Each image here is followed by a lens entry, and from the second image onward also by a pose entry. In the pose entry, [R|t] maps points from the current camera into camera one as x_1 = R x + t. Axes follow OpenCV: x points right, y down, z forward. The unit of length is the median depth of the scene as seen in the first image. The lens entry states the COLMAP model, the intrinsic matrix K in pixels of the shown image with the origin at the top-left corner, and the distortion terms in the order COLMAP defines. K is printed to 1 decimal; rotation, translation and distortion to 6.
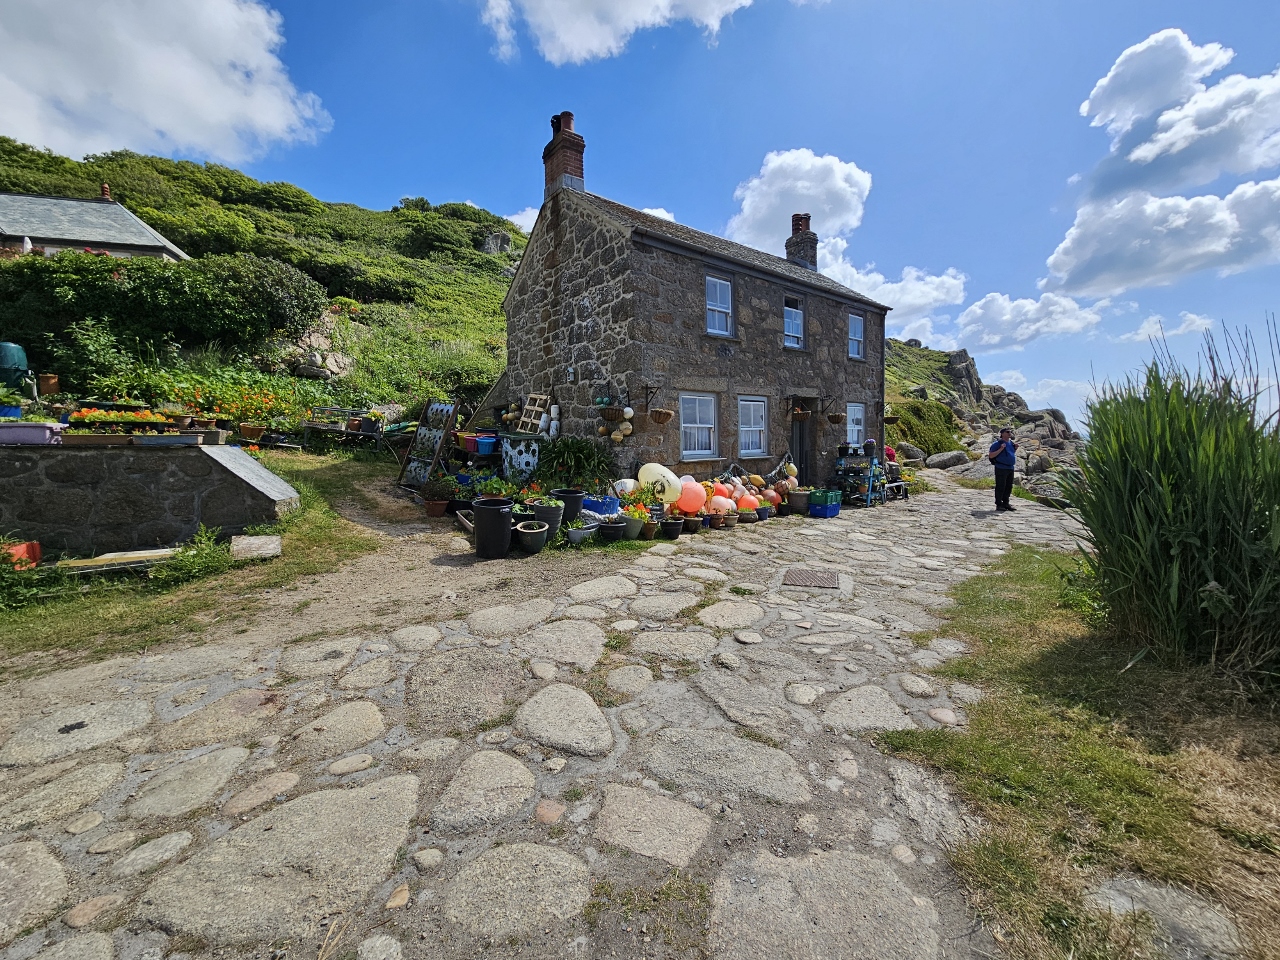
lens RADIAL K [[531.5, 0, 642.3], [0, 531.5, 470.7], [0, 0, 1]] dist [0.001030, 0.000019]
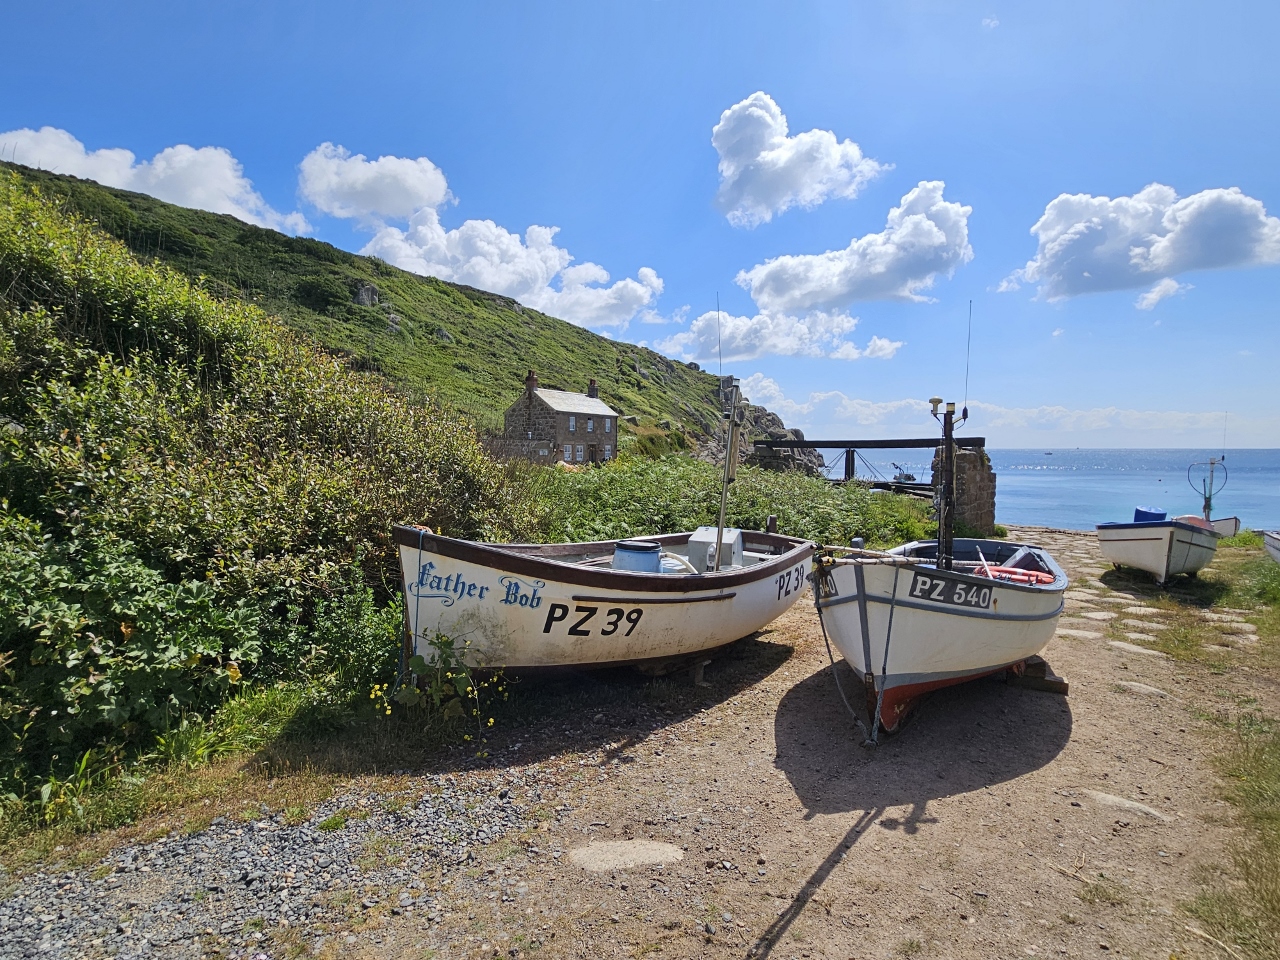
lens RADIAL K [[665.7, 0, 640.0], [0, 665.7, 480.0], [0, 0, 1]] dist [0.000505, 0.000002]
pose [[0.938884, 0.004826, 0.344200, -1.107503], [-0.002591, 0.999972, -0.006952, 0.157795], [-0.344224, 0.005635, 0.938871, -3.911055]]
